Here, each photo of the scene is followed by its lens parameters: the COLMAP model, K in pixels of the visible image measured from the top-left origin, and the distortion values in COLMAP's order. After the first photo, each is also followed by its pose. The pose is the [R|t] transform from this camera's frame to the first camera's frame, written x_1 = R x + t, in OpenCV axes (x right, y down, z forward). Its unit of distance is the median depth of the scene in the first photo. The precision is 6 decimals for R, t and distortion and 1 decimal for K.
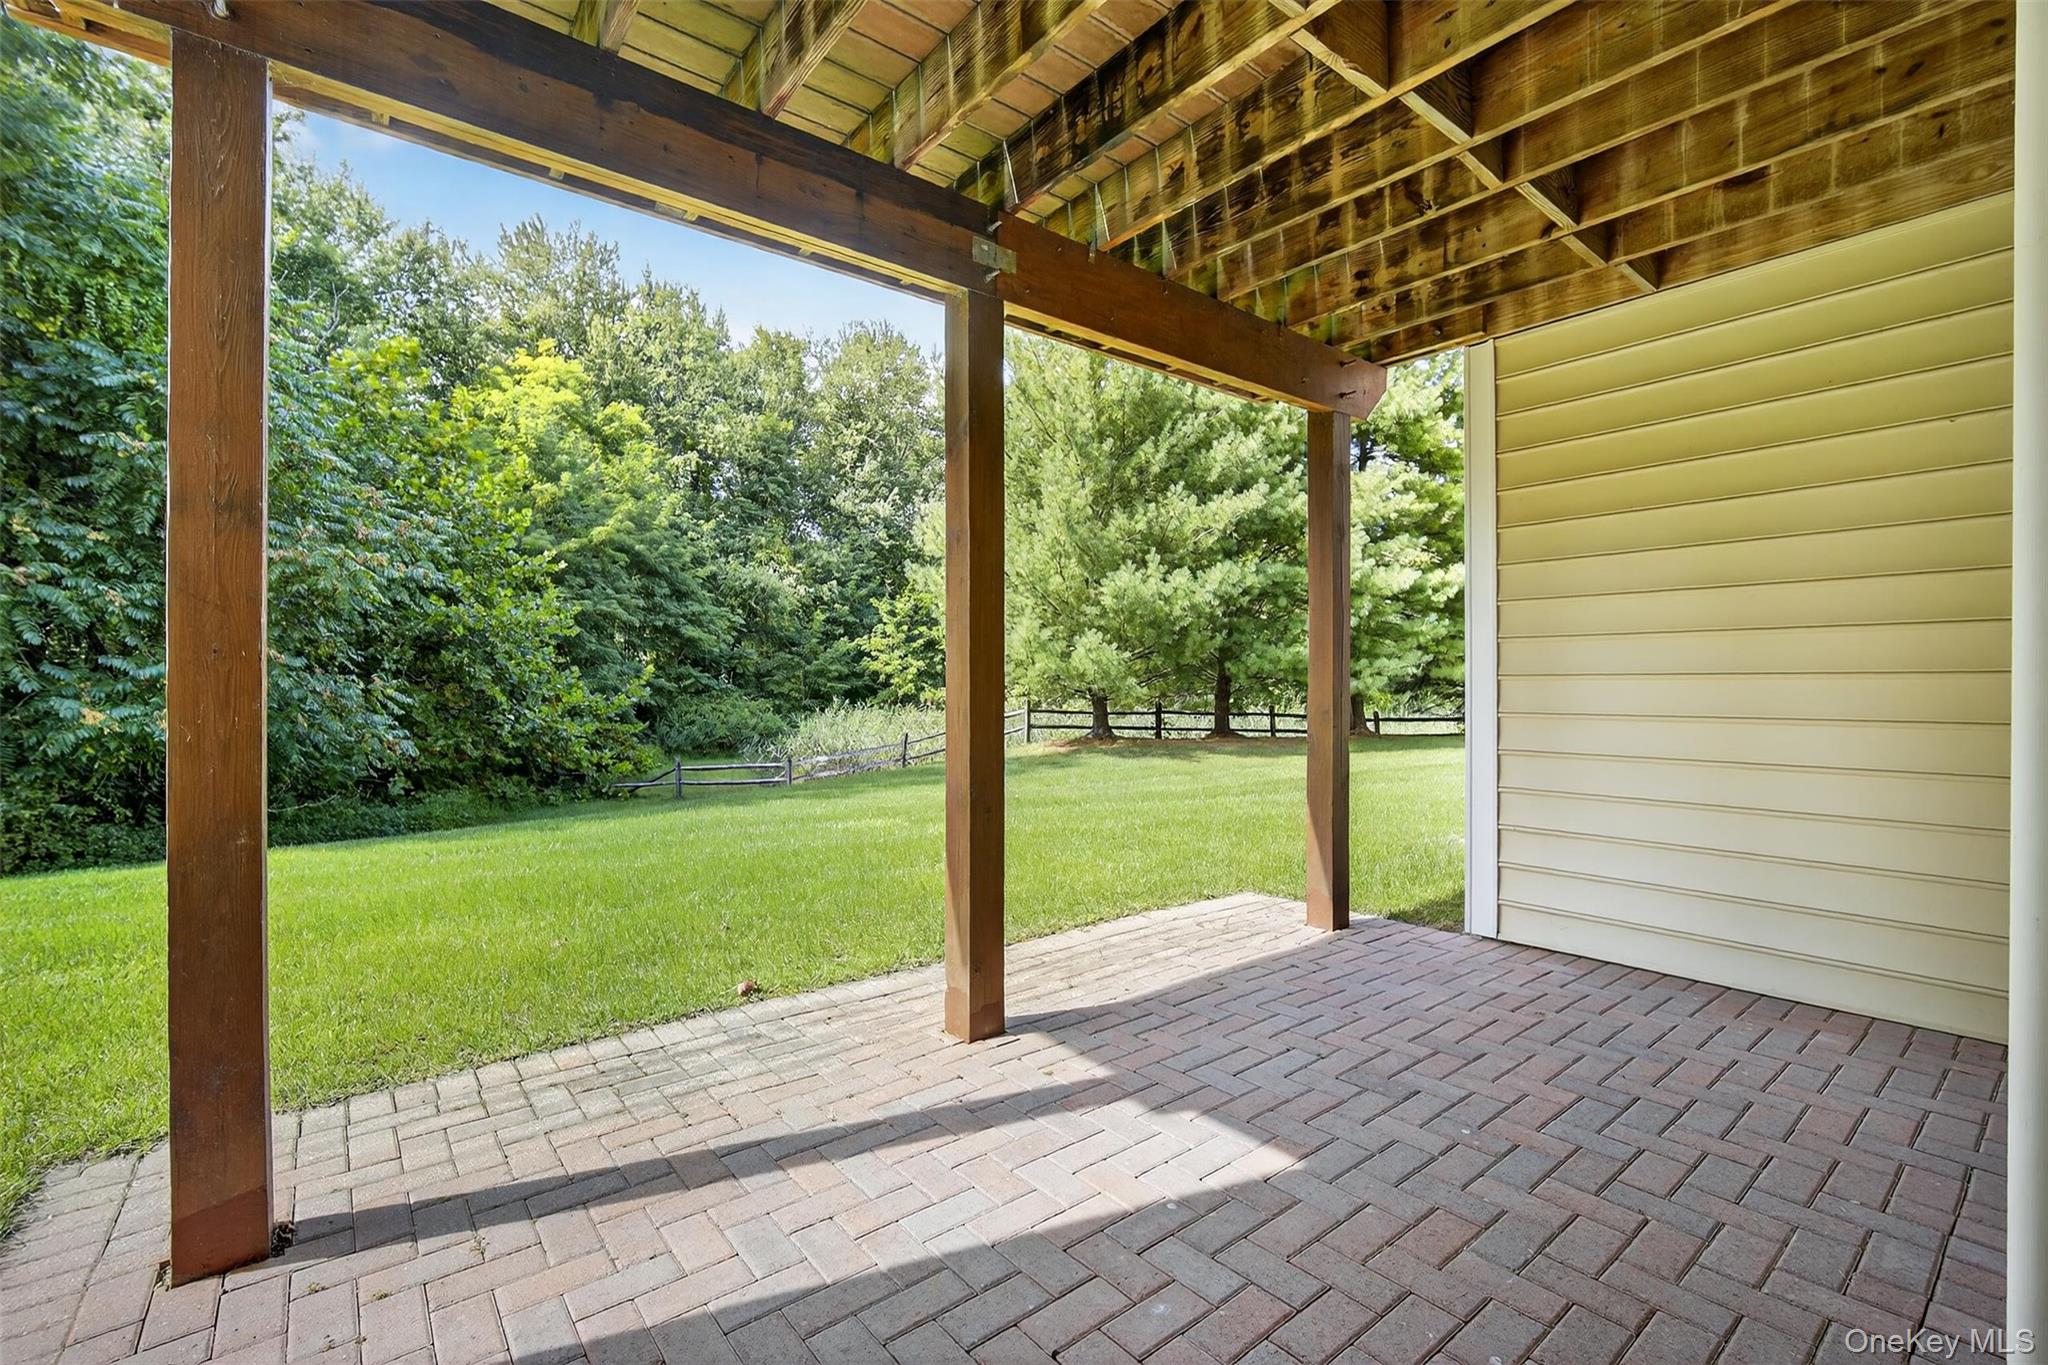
lens RADIAL K [[889.0, 0, 1023.7], [0, 889.0, 685.6], [0, 0, 1]] dist [-0.004492, -0.000382]
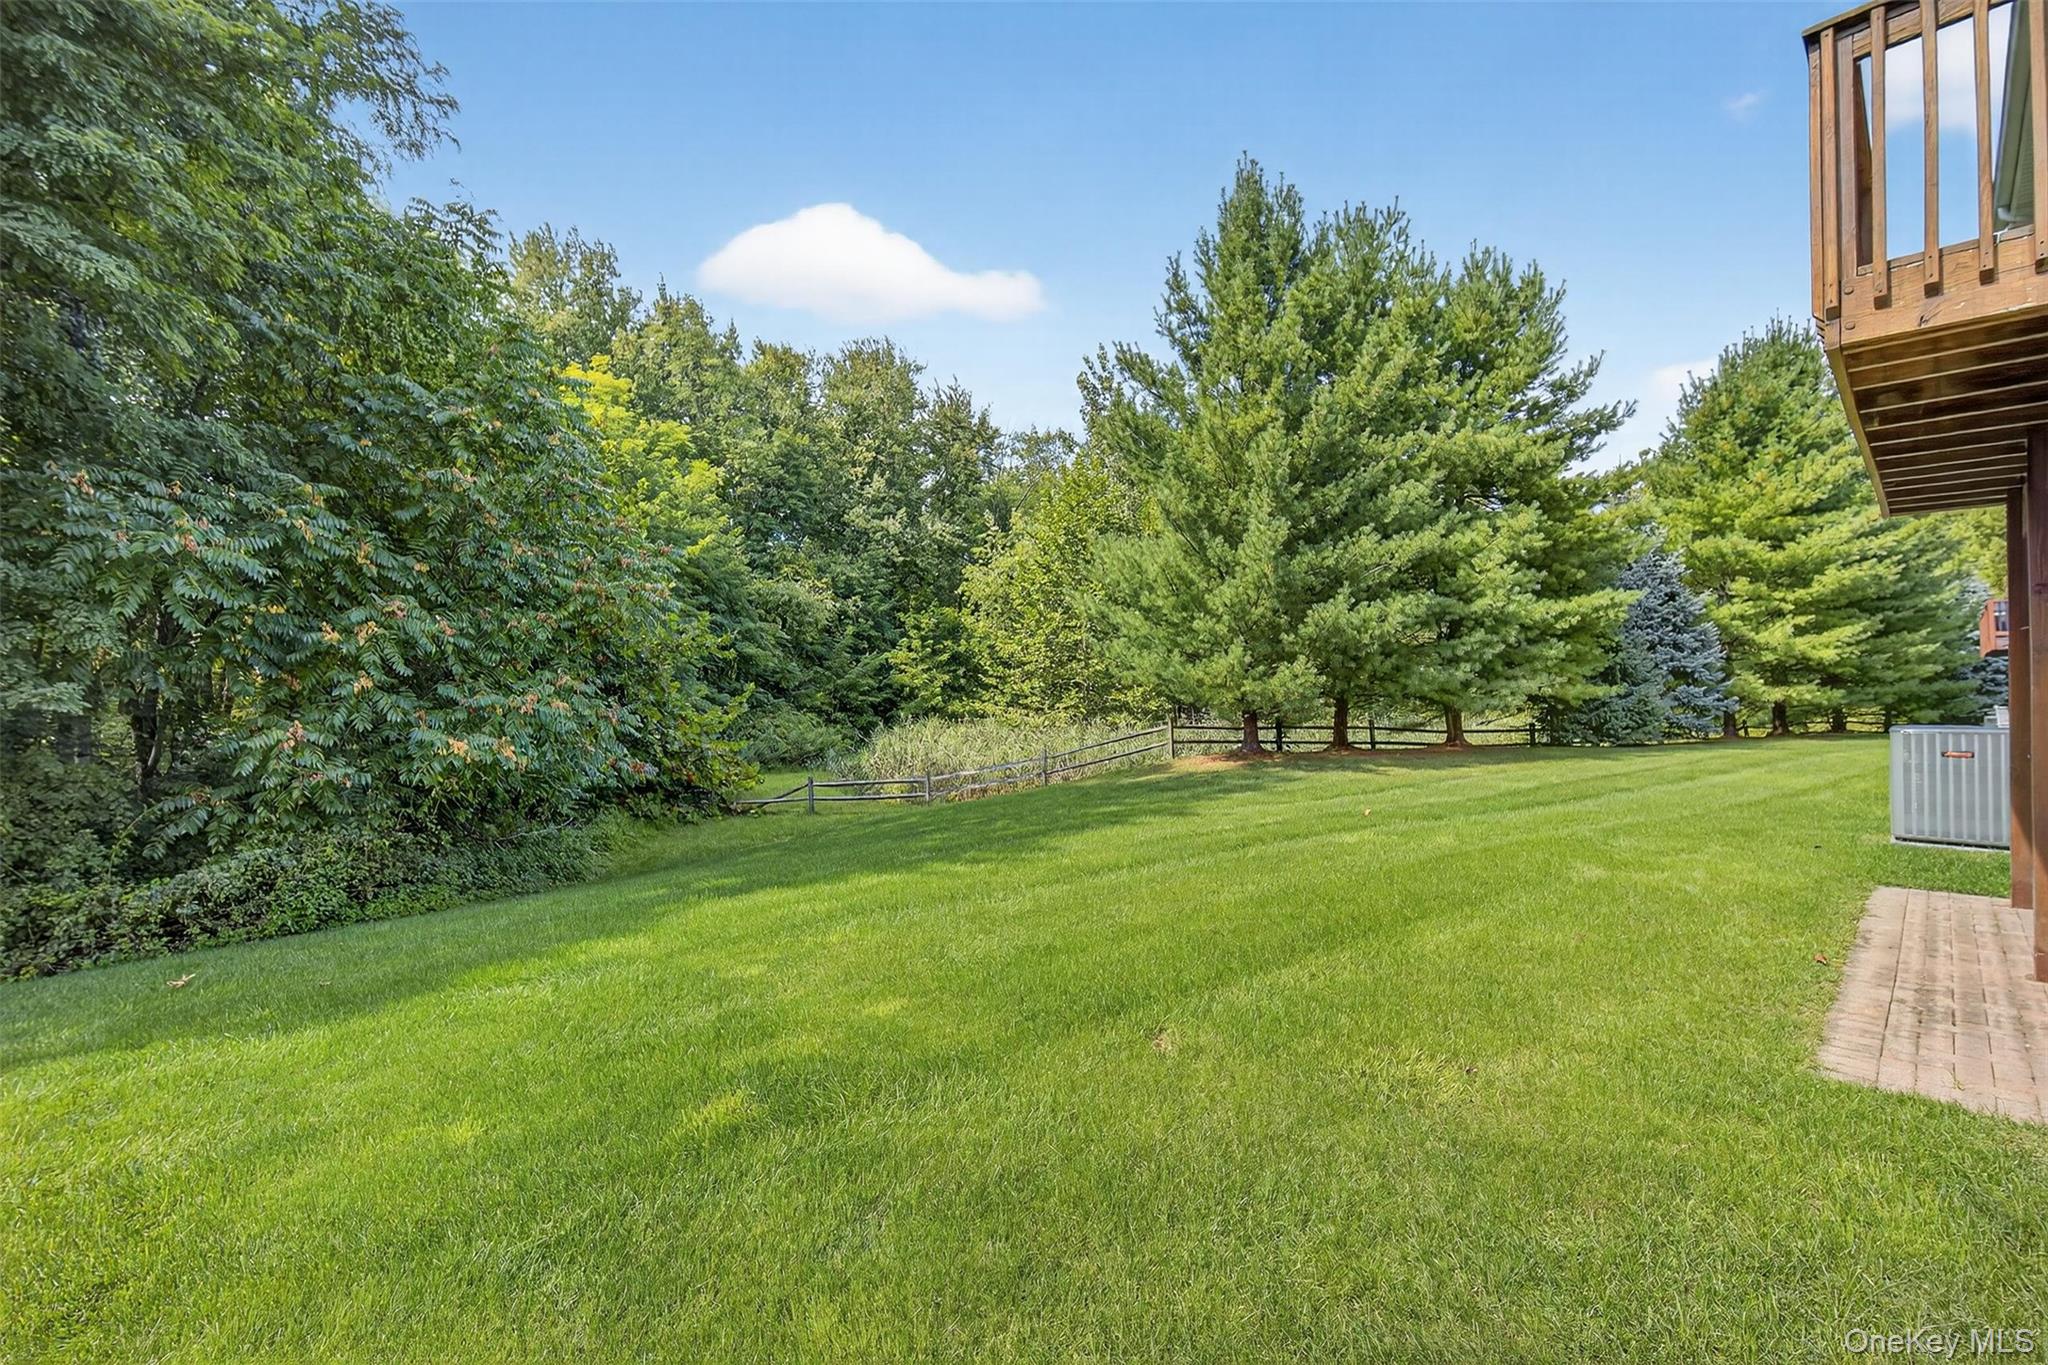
lens RADIAL K [[889.0, 0, 973.0], [0, 889.0, 684.2], [0, 0, 1]] dist [-0.004492, -0.000382]
pose [[0.995677, -0.002921, 0.092841, -0.180639], [0.003628, 0.999966, -0.007446, -0.008662], [-0.092816, 0.007751, 0.995653, -0.026176]]
